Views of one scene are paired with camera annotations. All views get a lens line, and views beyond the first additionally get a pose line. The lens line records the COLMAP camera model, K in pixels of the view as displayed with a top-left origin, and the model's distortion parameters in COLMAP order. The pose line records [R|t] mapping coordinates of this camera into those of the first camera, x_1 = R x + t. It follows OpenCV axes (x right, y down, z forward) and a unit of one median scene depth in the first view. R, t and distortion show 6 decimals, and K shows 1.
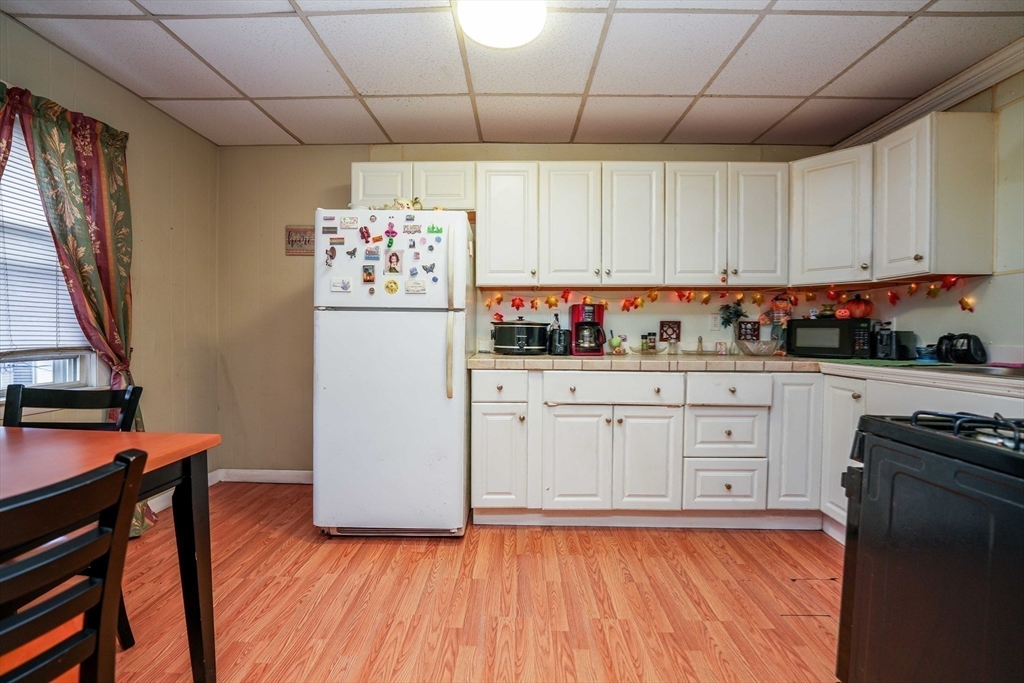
lens RADIAL K [[417.0, 0, 516.5], [0, 417.0, 342.1], [0, 0, 1]] dist [-0.016749, -0.000775]
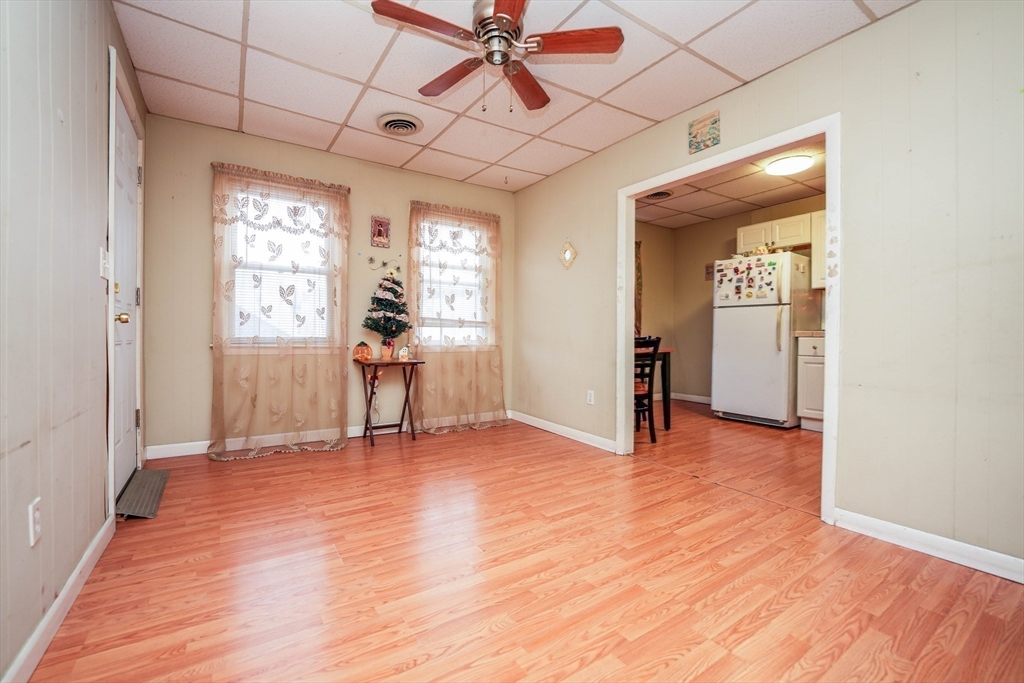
lens RADIAL K [[428.6, 0, 509.6], [0, 428.6, 339.5], [0, 0, 1]] dist [-0.010454, 0.000027]
pose [[0.552306, 0.003611, -0.833634, 0.750572], [-0.017746, 0.999815, -0.007427, 0.114252], [0.833453, 0.018896, 0.552267, -1.060608]]
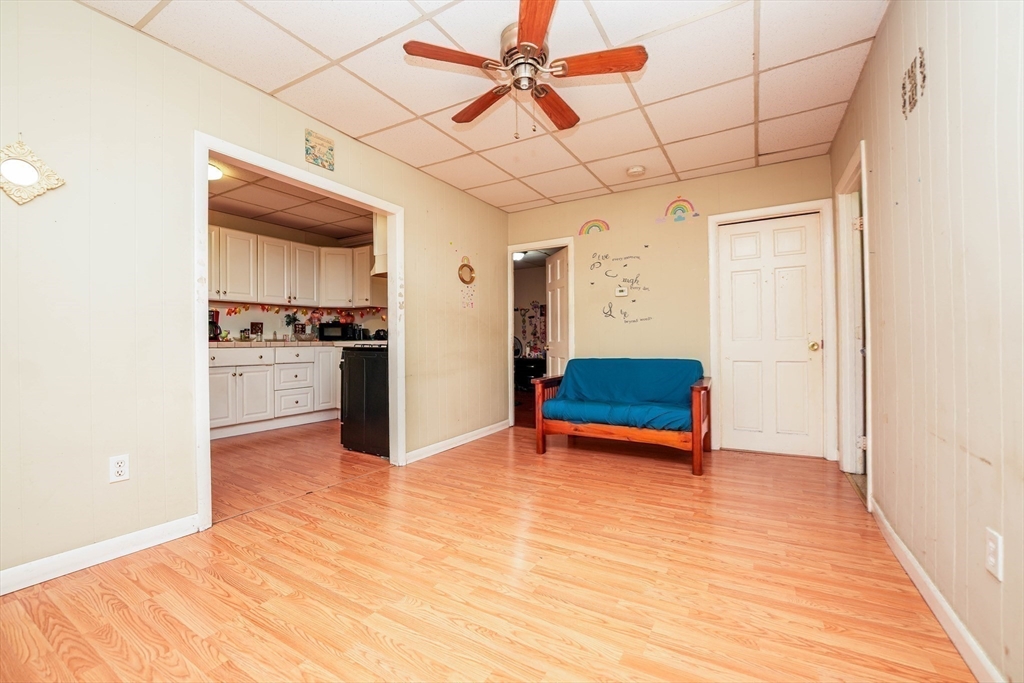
lens RADIAL K [[417.0, 0, 512.8], [0, 417.0, 339.0], [0, 0, 1]] dist [-0.016749, -0.000775]
pose [[0.508201, -0.006558, 0.861214, -0.743295], [0.029034, 0.999533, -0.009522, 0.085632], [-0.860749, 0.029844, 0.508154, -1.022506]]
